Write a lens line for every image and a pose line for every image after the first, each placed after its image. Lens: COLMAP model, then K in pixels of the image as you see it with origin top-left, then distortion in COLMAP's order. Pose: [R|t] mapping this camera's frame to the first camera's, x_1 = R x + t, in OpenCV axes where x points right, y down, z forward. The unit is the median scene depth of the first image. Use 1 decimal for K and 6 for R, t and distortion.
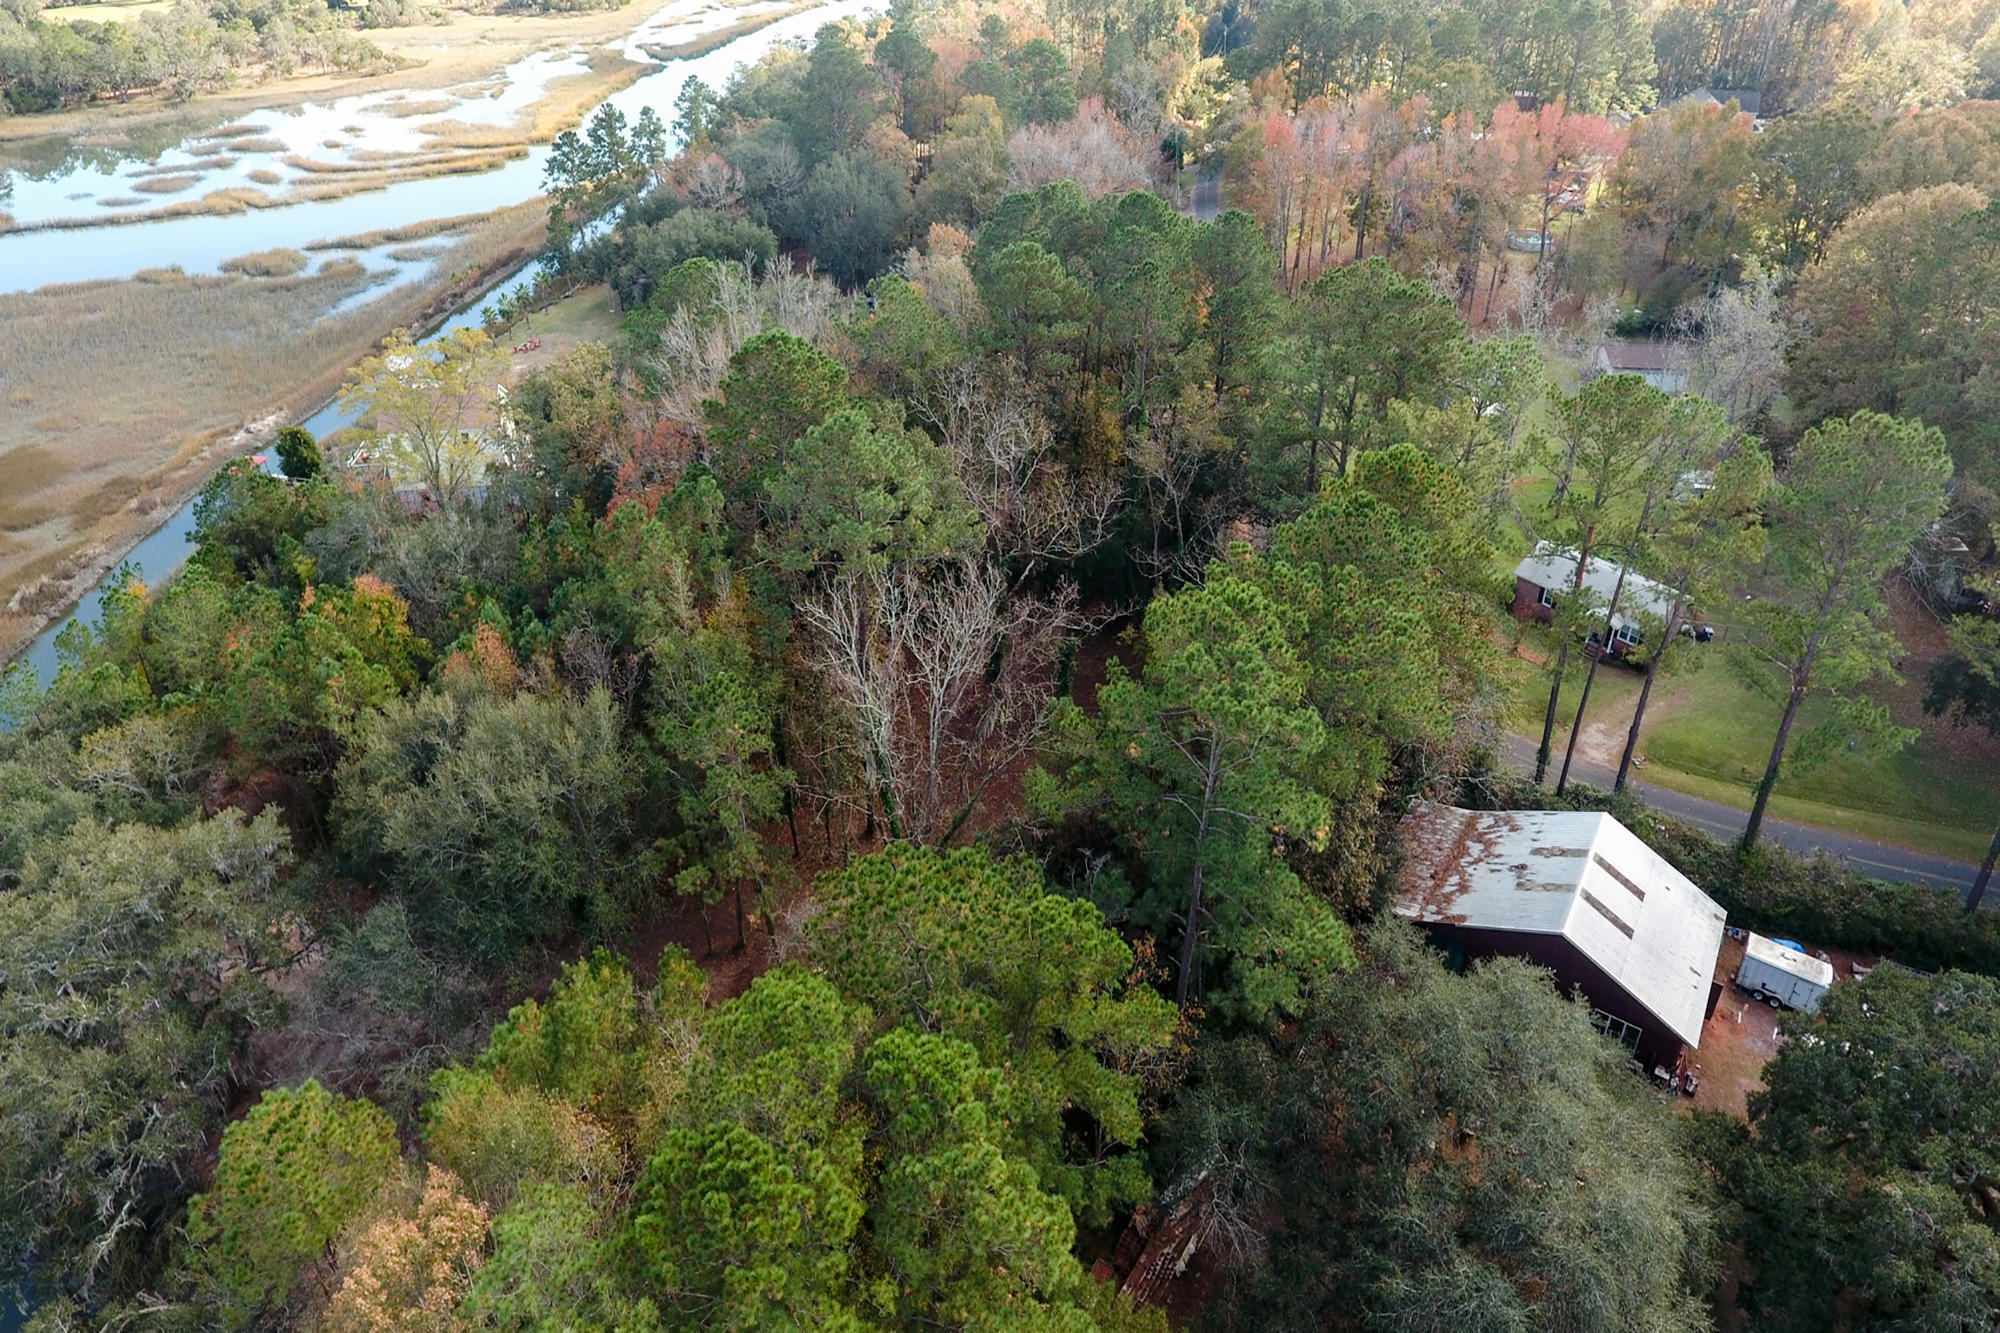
lens RADIAL K [[1213.3, 0, 961.6], [0, 1213.3, 452.1], [0, 0, 1]] dist [0.007963, -0.000843]
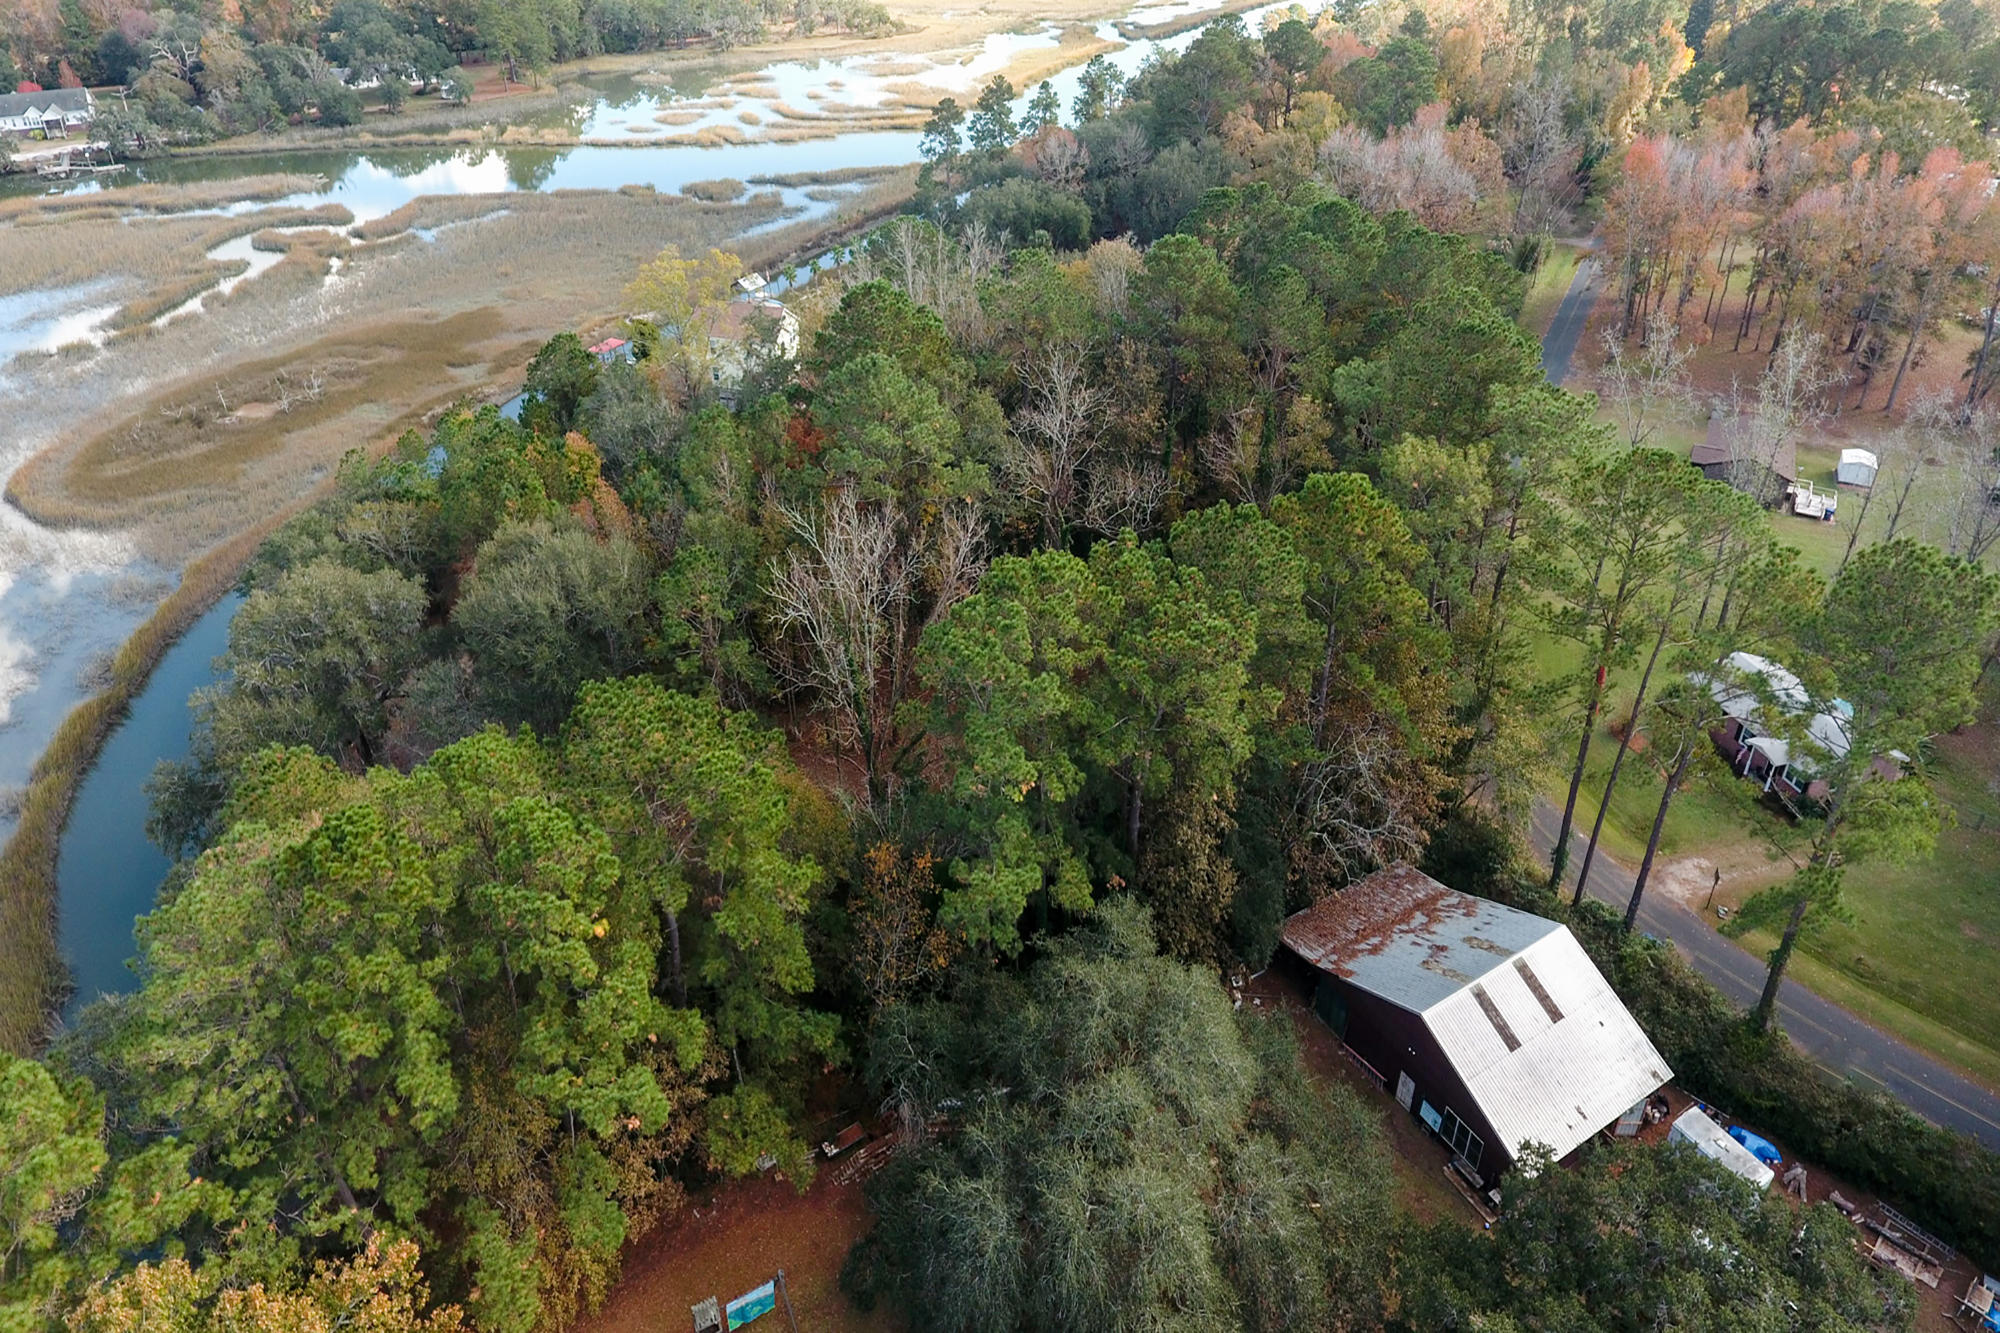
lens RADIAL K [[1213.3, 0, 961.6], [0, 1213.3, 452.1], [0, 0, 1]] dist [0.007963, -0.000843]
pose [[0.909062, 0.184597, -0.373538, 0.130396], [-0.179342, 0.982560, 0.049113, -0.004414], [0.376089, 0.022344, 0.926314, -0.004669]]
